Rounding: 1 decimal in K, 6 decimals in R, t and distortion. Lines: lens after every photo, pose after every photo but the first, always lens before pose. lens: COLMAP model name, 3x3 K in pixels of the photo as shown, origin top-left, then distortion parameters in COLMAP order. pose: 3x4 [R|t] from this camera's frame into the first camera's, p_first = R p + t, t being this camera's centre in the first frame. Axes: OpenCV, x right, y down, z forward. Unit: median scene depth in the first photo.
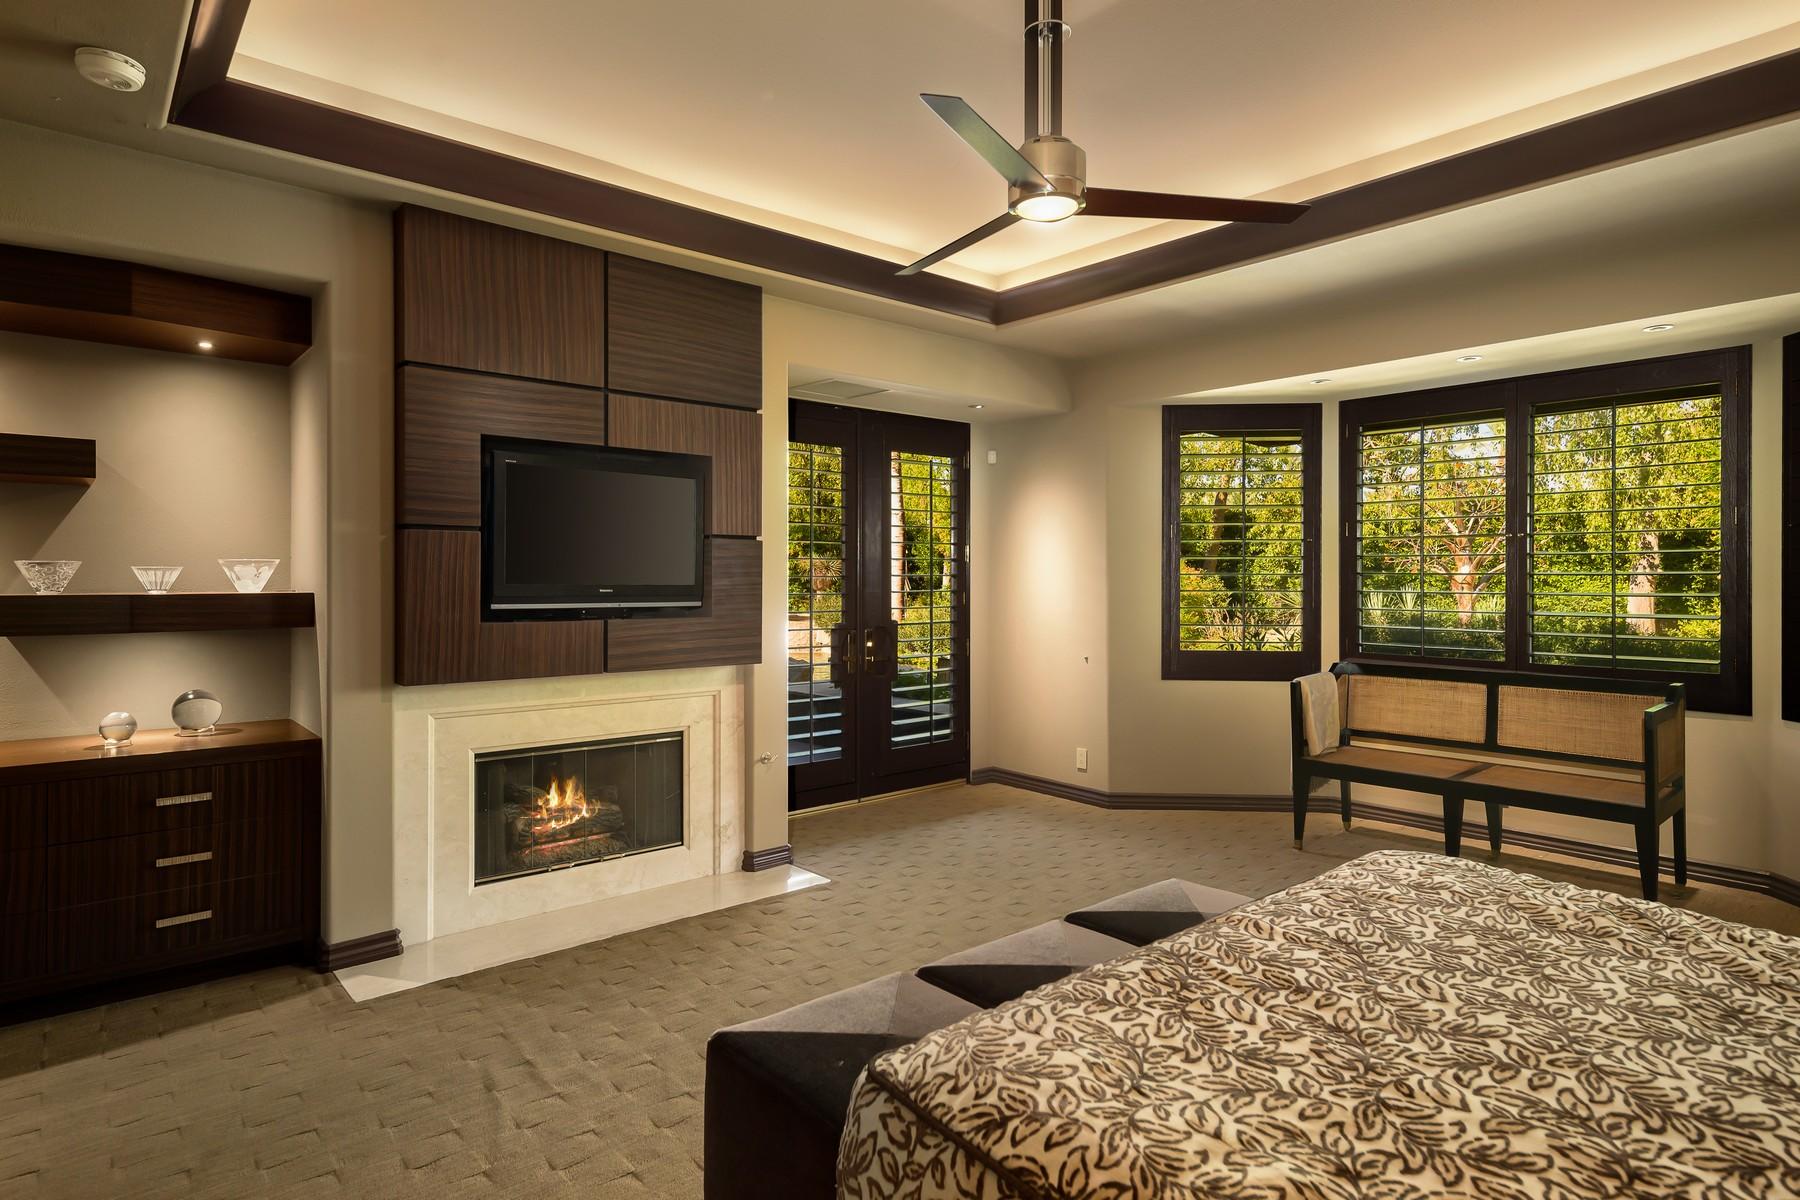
lens RADIAL K [[980.3, 0, 895.3], [0, 980.3, 584.0], [0, 0, 1]] dist [0.018496, 0.000116]
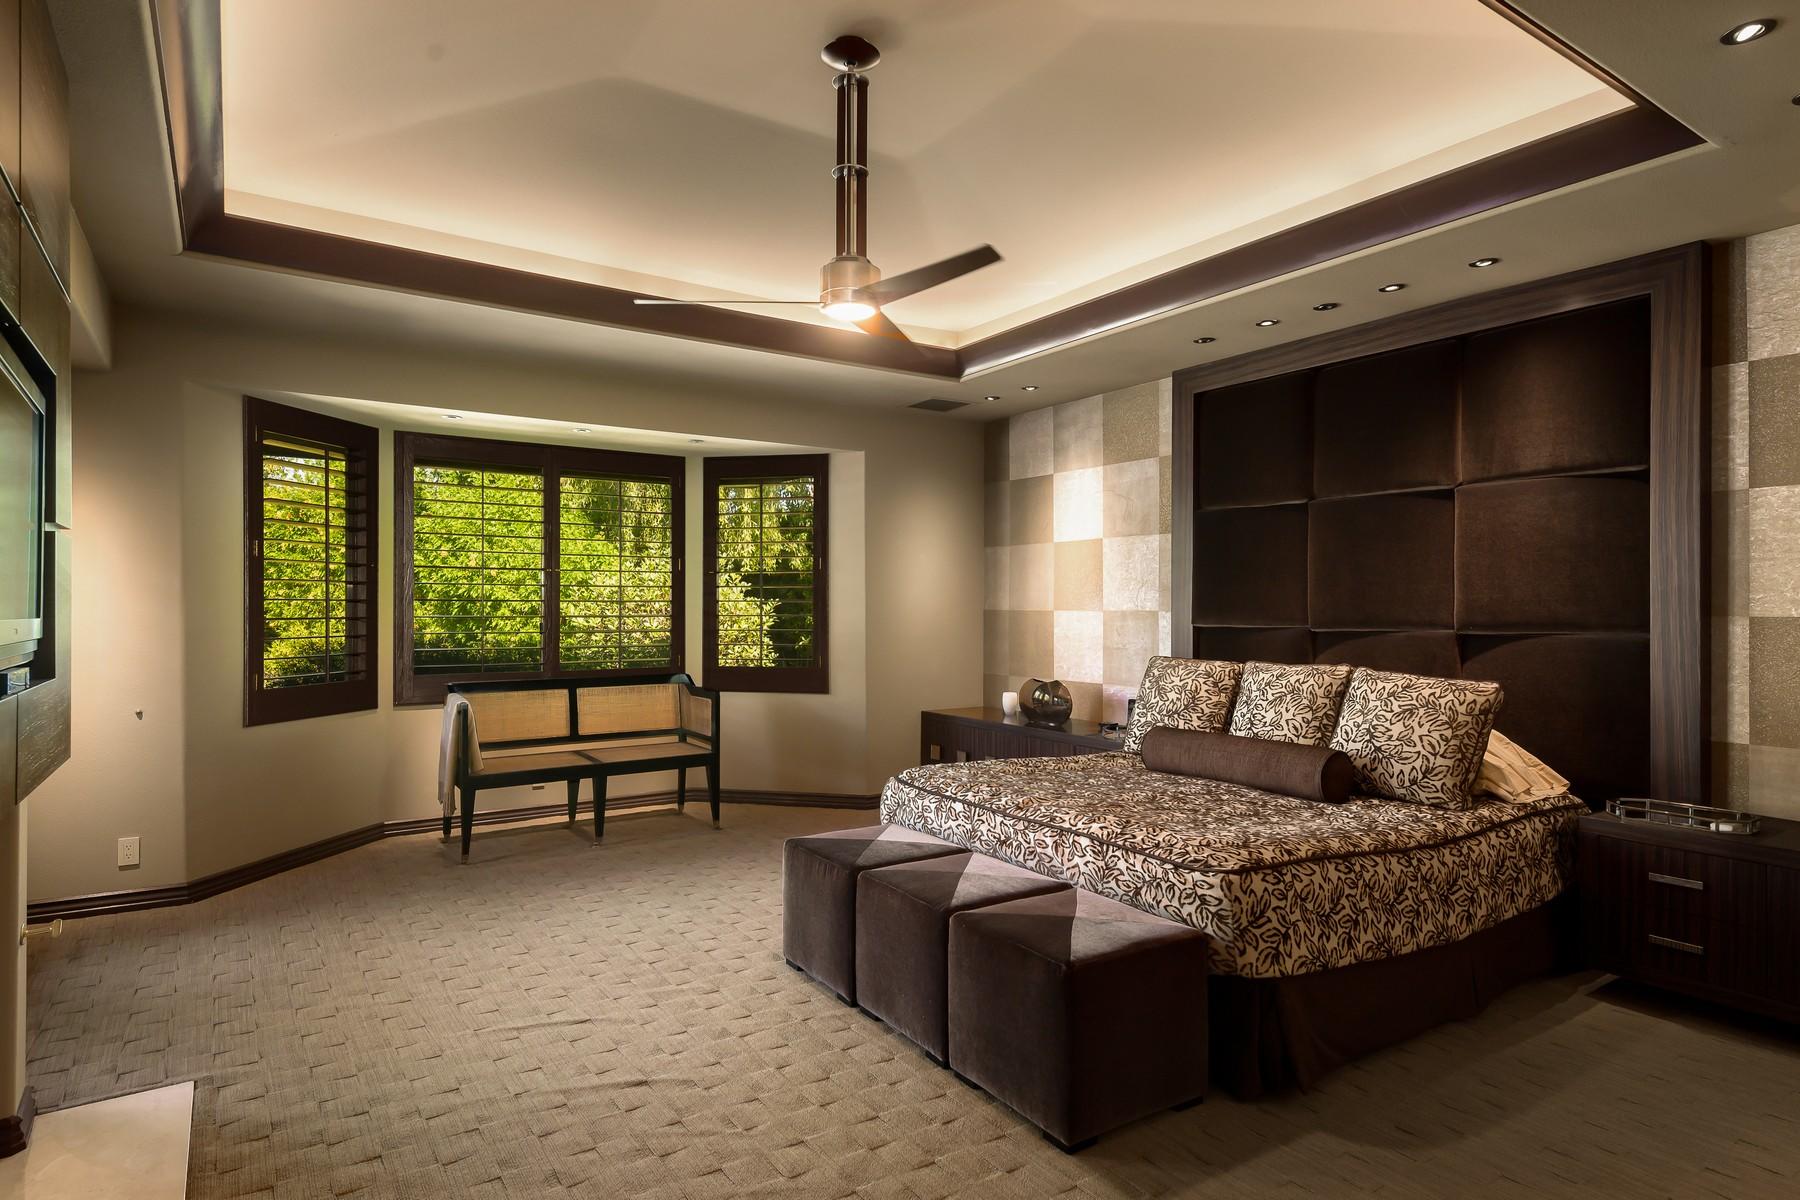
lens RADIAL K [[992.6, 0, 900.0], [0, 992.6, 600.0], [0, 0, 1]] dist [-0.000706, -0.000483]
pose [[0.115554, 0.004497, 0.993291, -0.618608], [0.007470, 0.999958, -0.005397, -0.000859], [-0.993273, 0.008043, 0.115516, 0.450121]]
